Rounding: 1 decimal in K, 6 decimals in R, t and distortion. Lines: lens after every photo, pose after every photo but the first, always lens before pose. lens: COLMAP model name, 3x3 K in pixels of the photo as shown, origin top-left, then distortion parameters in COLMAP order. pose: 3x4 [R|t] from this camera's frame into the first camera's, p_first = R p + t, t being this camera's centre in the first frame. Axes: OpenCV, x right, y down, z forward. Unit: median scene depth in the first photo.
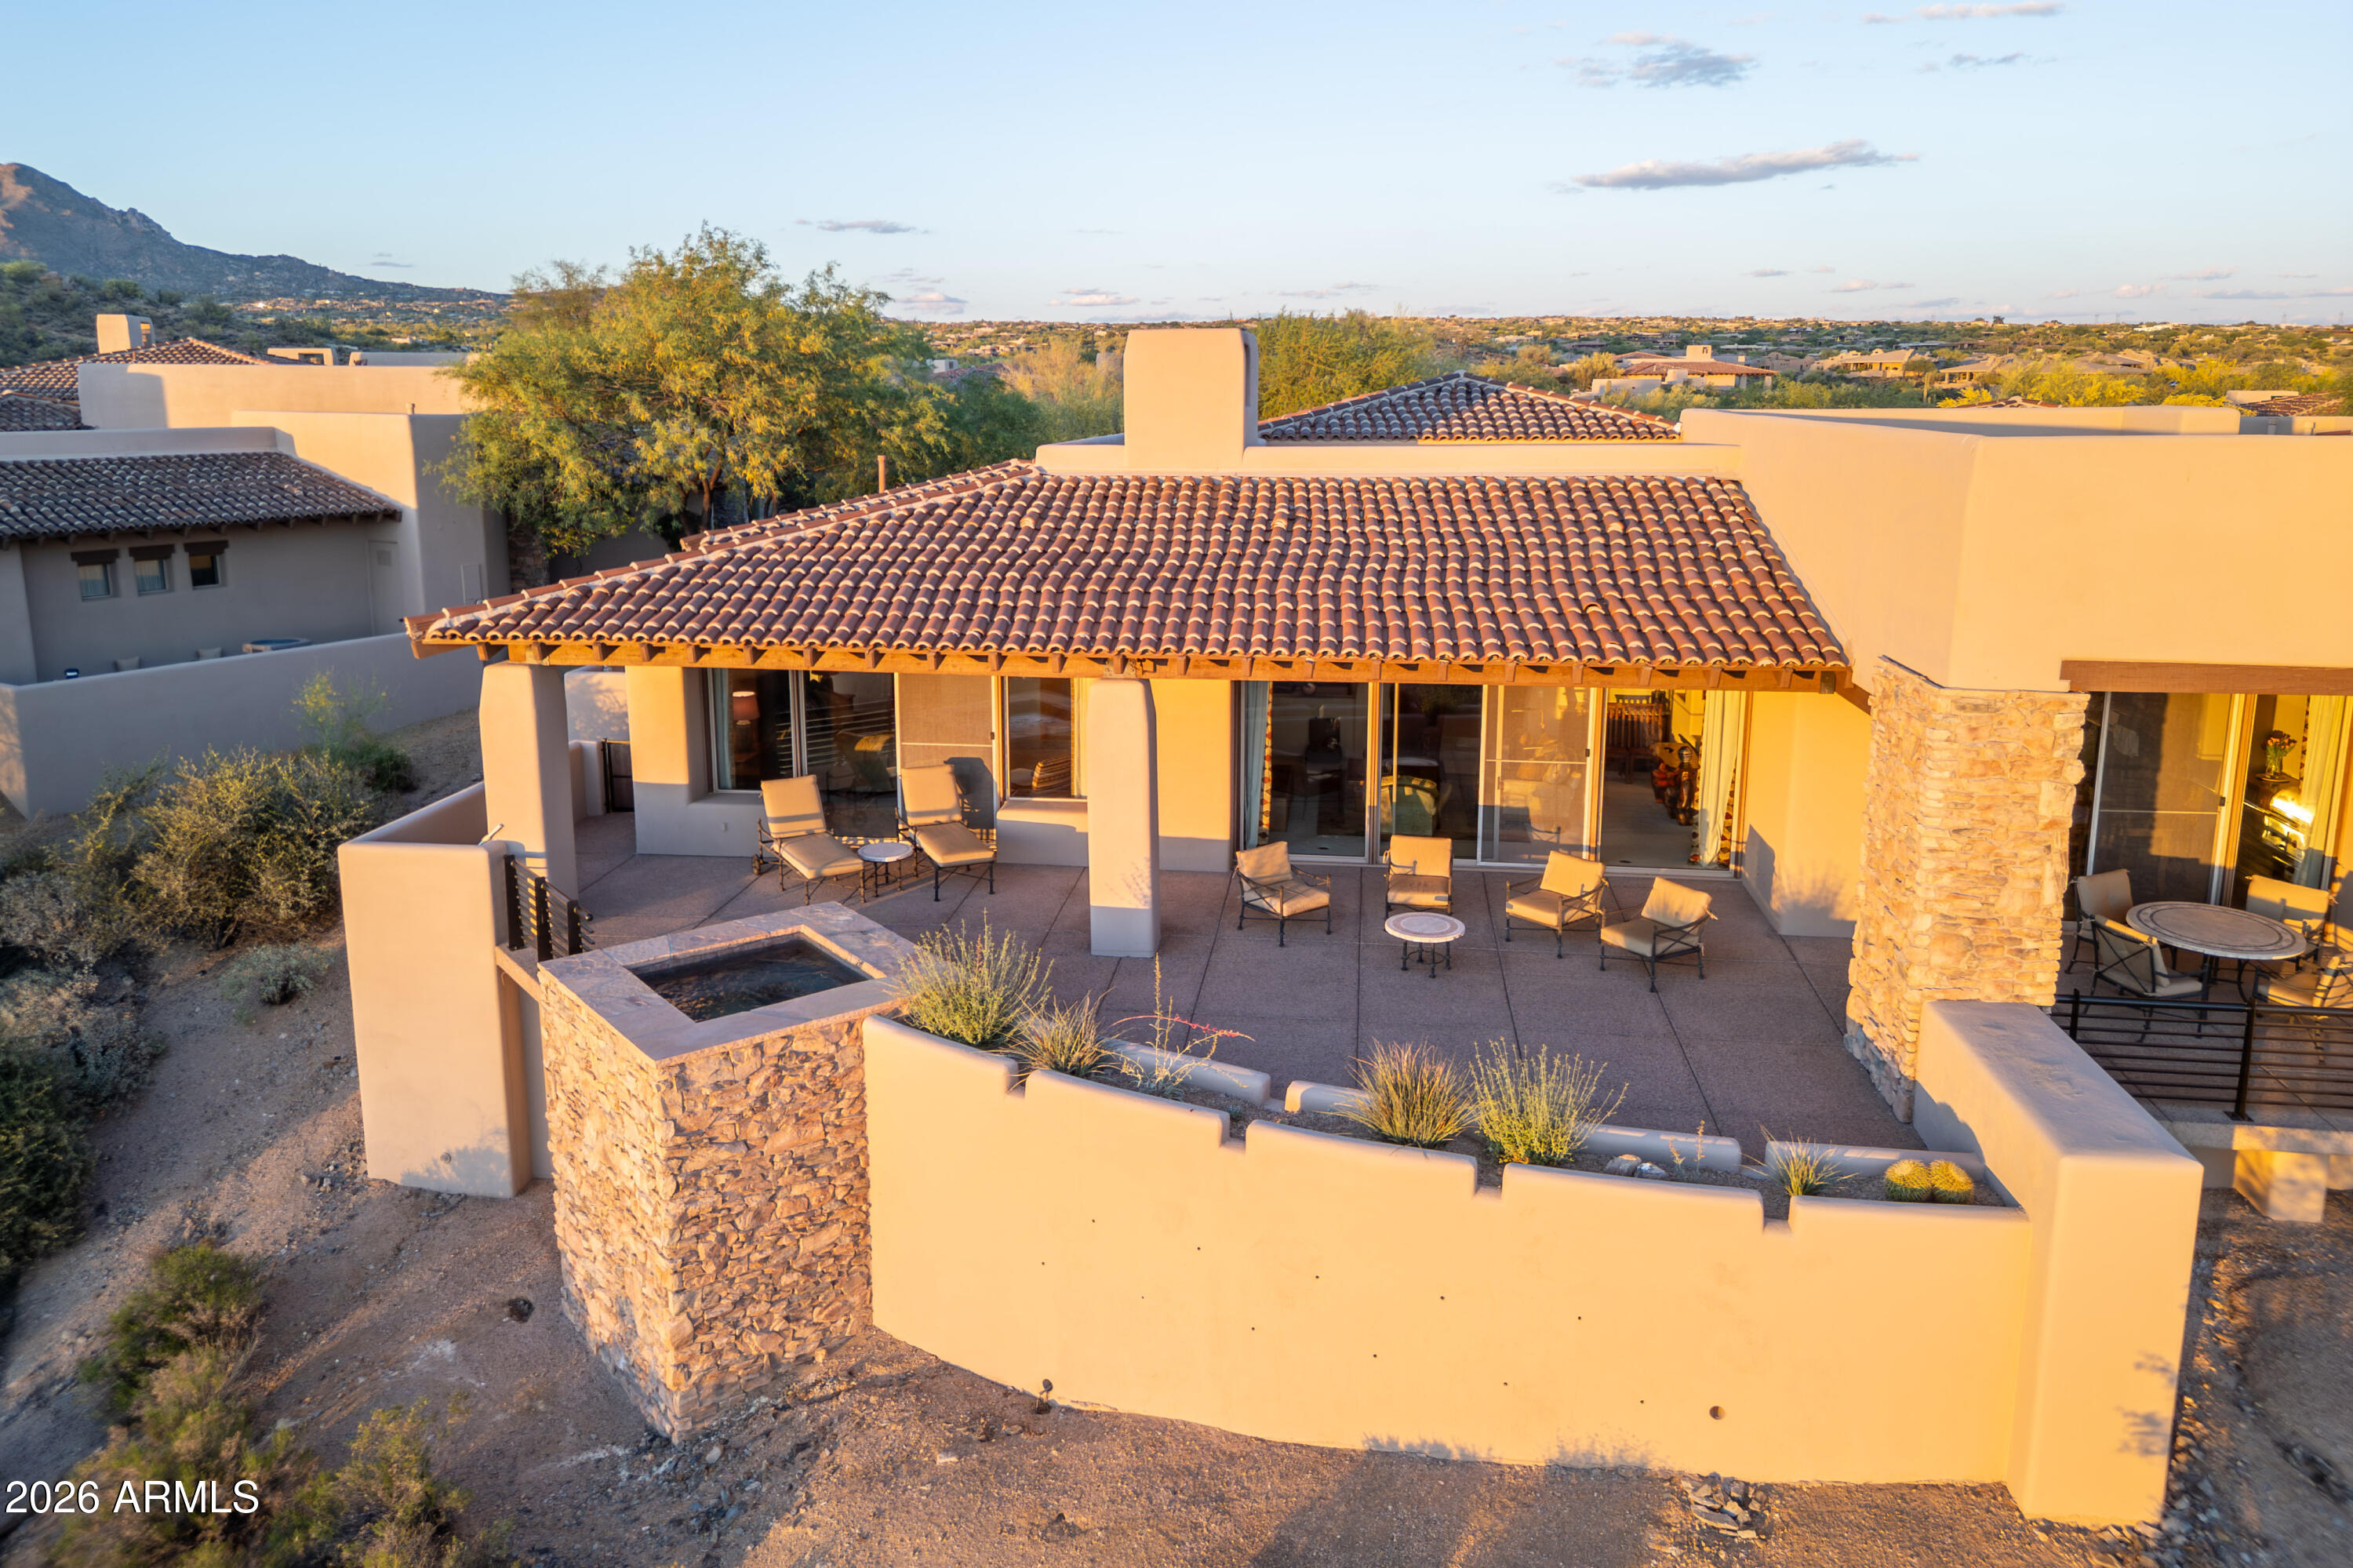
lens RADIAL K [[1721.6, 0, 1074.3], [0, 1721.6, 781.5], [0, 0, 1]] dist [0.065217, -0.073295]
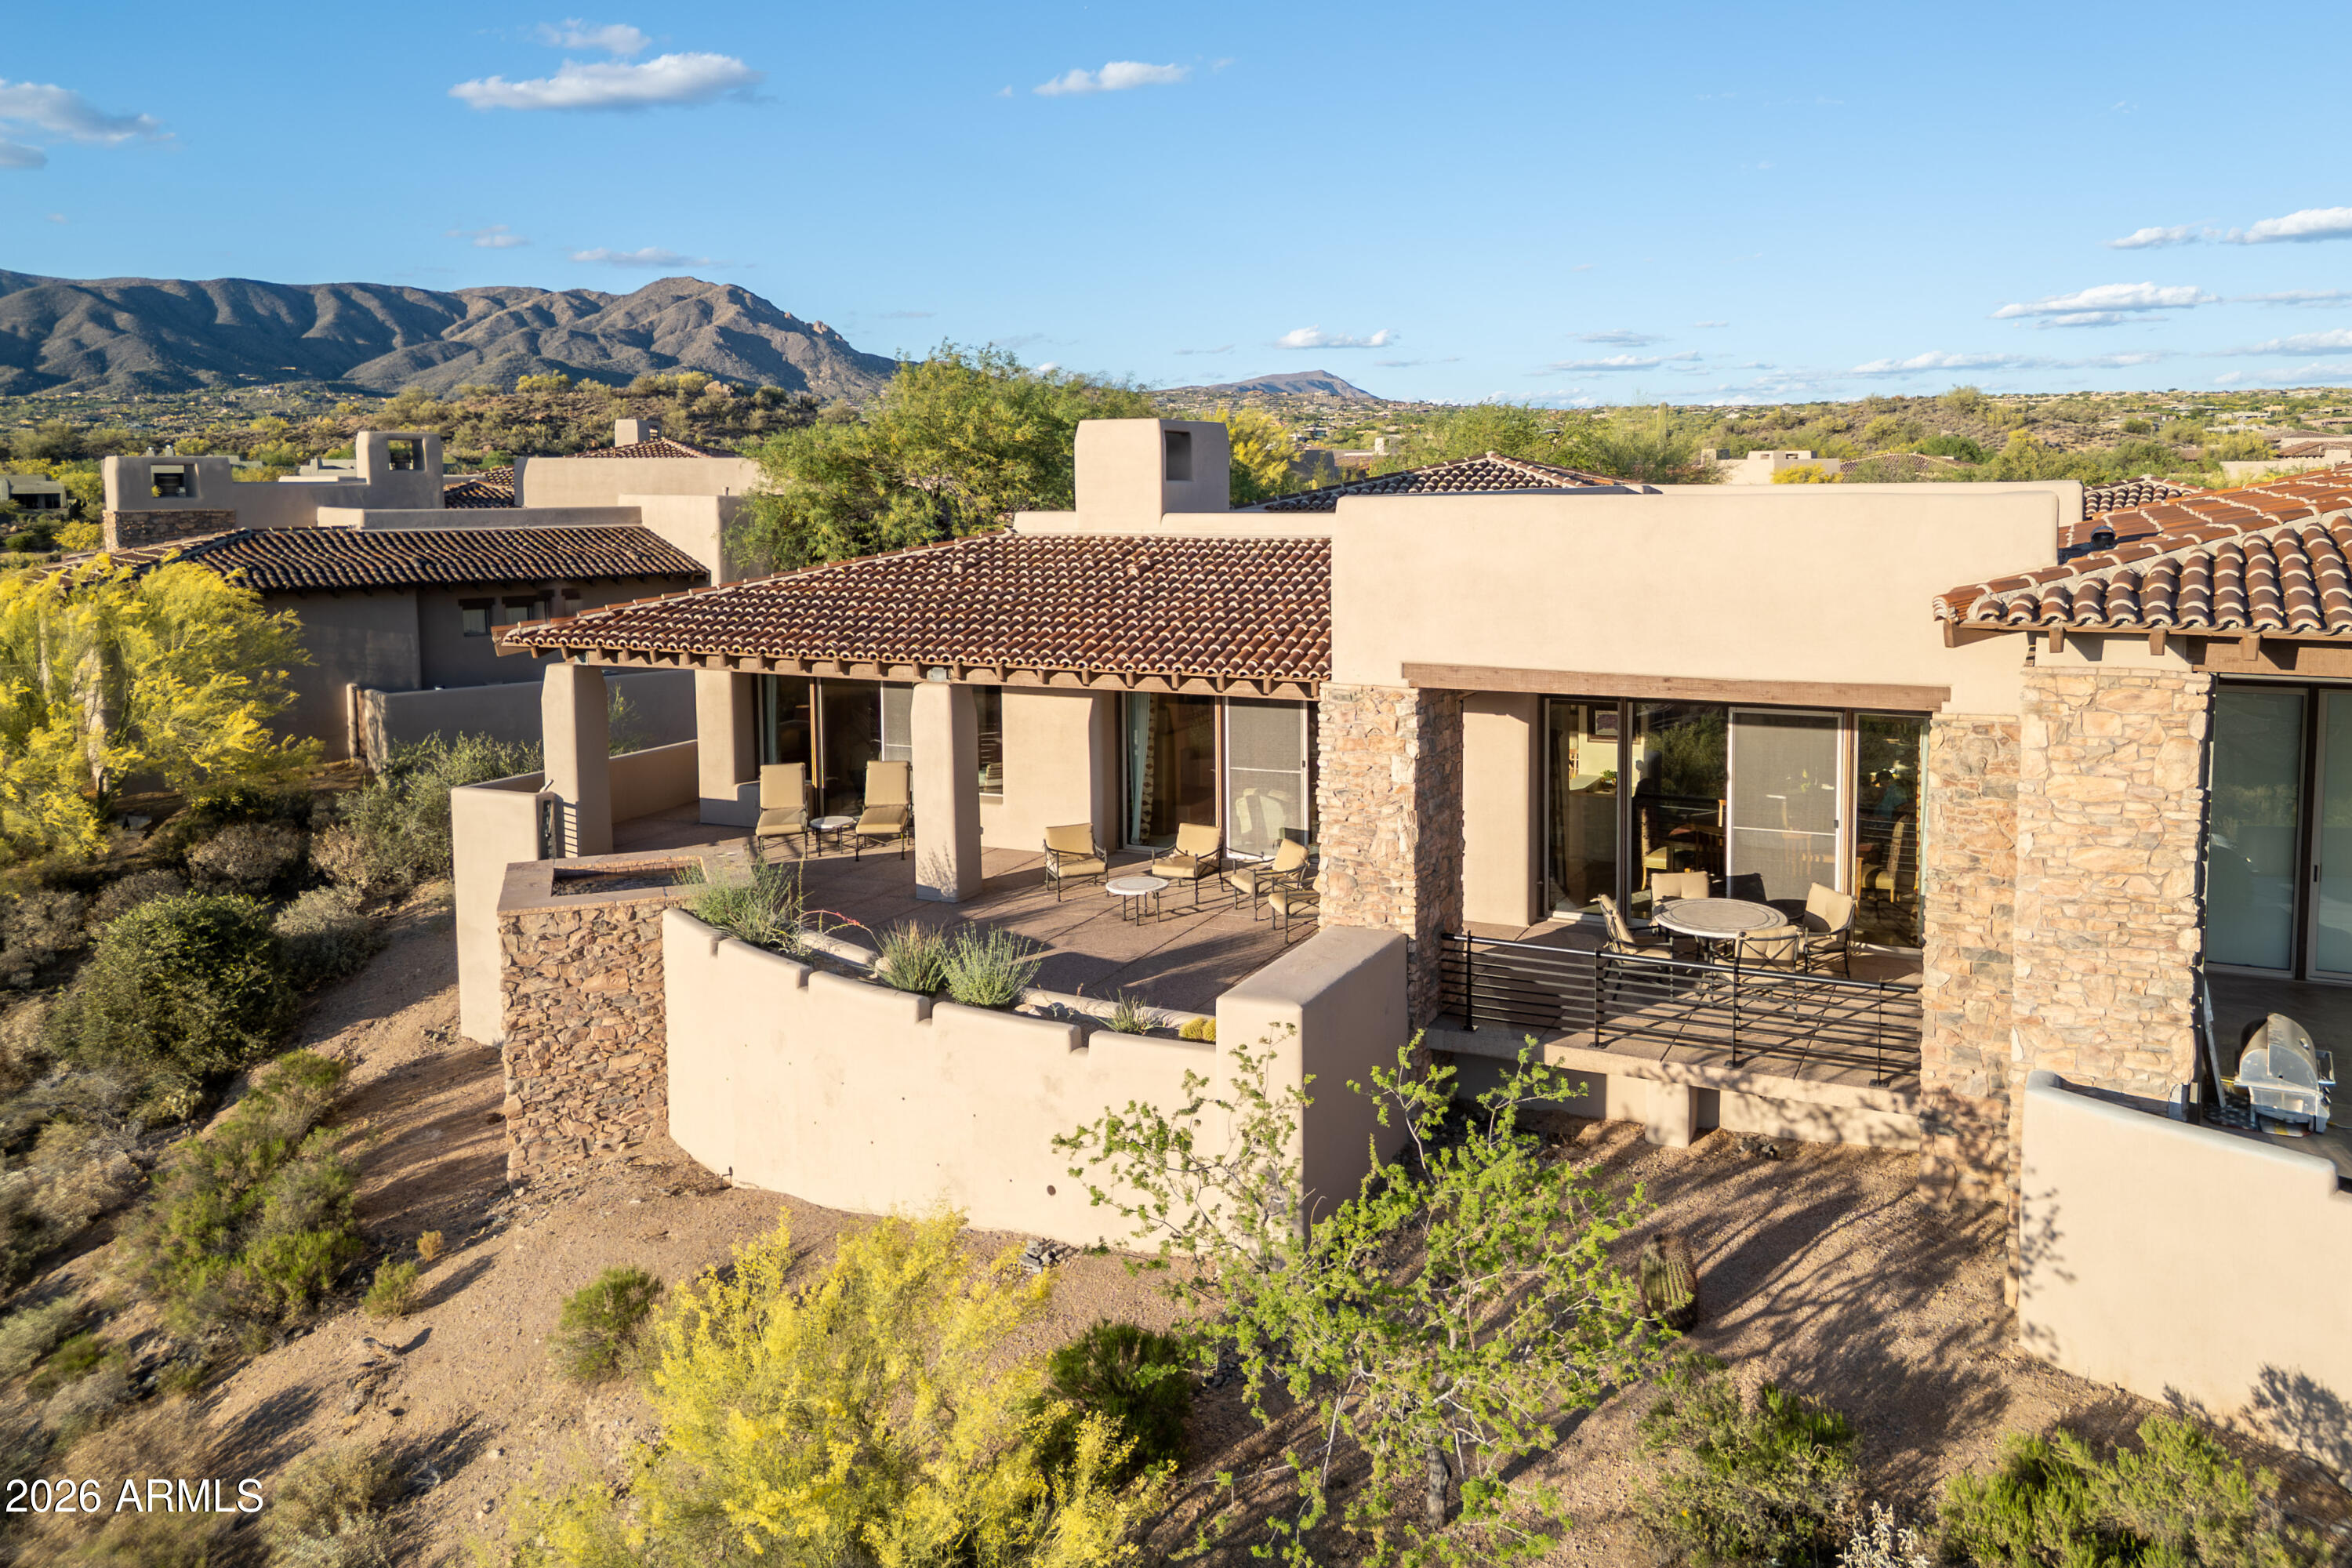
lens RADIAL K [[1862.4, 0, 1174.2], [0, 1862.4, 694.4], [0, 0, 1]] dist [-0.011711, -0.004616]
pose [[0.955733, 0.031301, -0.292566, 0.712324], [-0.062964, 0.993049, -0.099443, 0.091663], [0.287420, 0.113462, 0.951061, -0.337825]]
